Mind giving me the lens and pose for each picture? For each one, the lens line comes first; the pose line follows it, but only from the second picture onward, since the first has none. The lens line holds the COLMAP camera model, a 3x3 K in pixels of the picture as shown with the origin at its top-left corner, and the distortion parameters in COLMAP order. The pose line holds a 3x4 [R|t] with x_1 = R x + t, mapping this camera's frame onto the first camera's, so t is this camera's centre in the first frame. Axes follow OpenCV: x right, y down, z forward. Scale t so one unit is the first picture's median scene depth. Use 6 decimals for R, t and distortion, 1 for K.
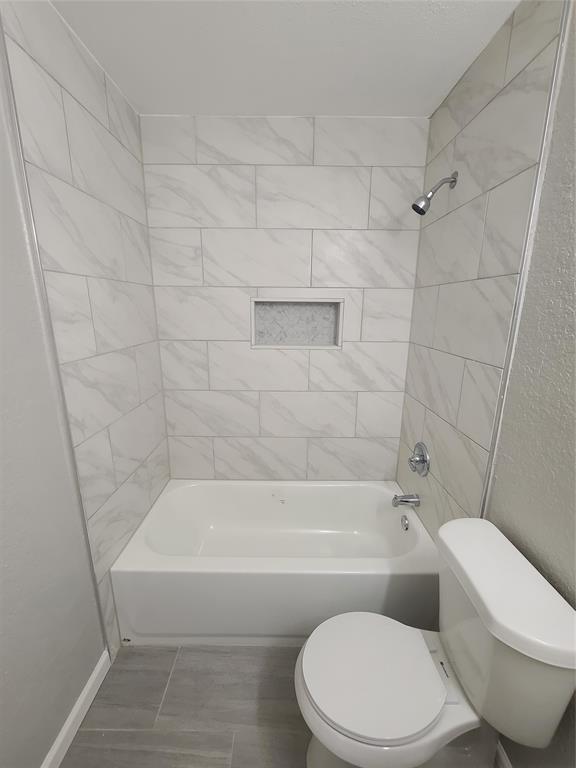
lens RADIAL K [[315.5, 0, 288.0], [0, 315.5, 384.0], [0, 0, 1]] dist [-0.003800, 0.000210]
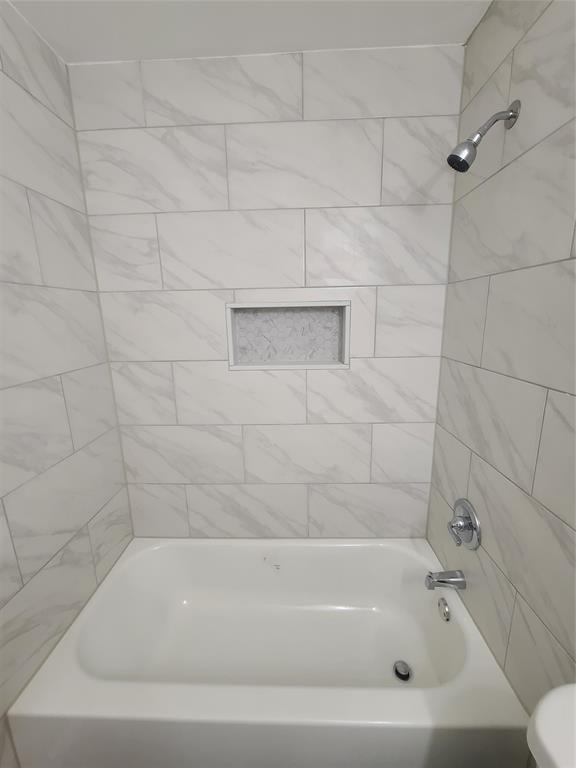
lens RADIAL K [[315.5, 0, 288.0], [0, 315.5, 384.0], [0, 0, 1]] dist [-0.003800, 0.000210]
pose [[0.999117, -0.022145, -0.035700, 0.054132], [0.021334, 0.999509, -0.022961, -0.062824], [0.036191, 0.022179, 0.999099, 0.264241]]
